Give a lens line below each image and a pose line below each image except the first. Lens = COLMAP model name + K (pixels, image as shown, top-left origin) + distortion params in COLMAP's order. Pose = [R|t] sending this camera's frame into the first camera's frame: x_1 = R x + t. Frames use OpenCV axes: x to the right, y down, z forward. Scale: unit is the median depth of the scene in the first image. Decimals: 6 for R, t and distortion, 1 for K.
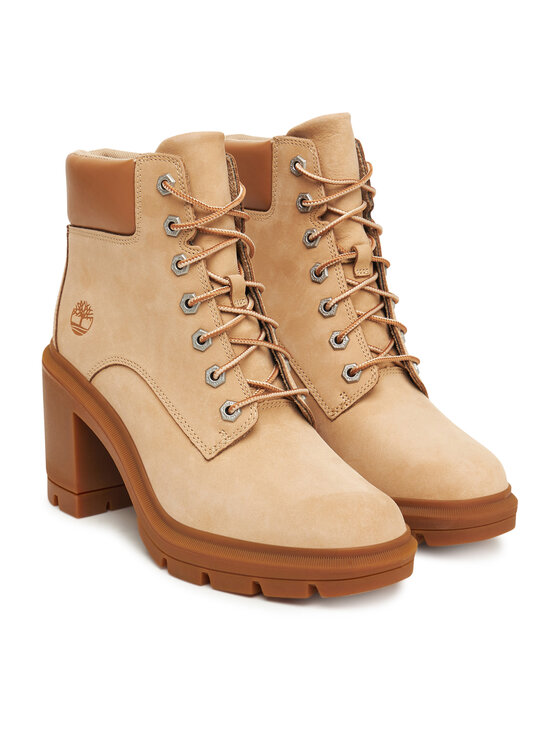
lens RADIAL K [[1371.8, 0, 280.0], [0, 1371.8, 373.0], [0, 0, 1]] dist [0.011023, -0.005120]
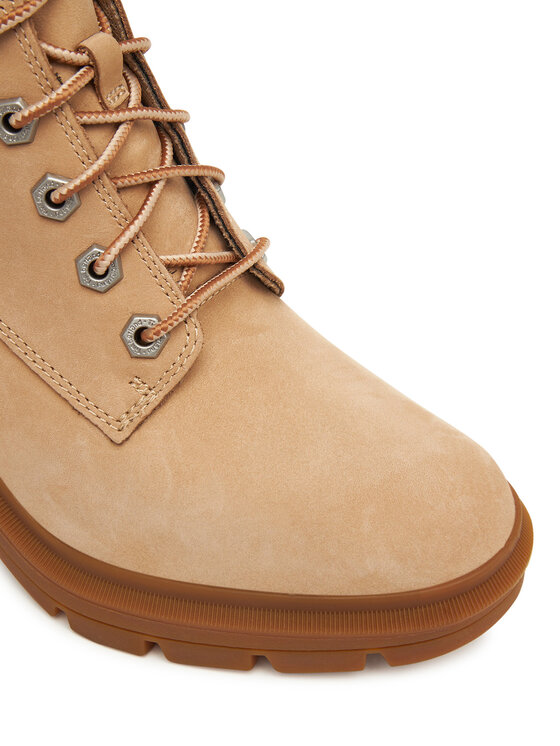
lens RADIAL K [[1185.2, 0, 280.0], [0, 1185.2, 373.0], [0, 0, 1]] dist [-0.065504, -0.111362]
pose [[0.964948, -0.193661, 0.177116, -0.065659], [0.127219, 0.935459, 0.329744, -0.089498], [-0.229544, -0.295653, 0.927307, 0.597107]]
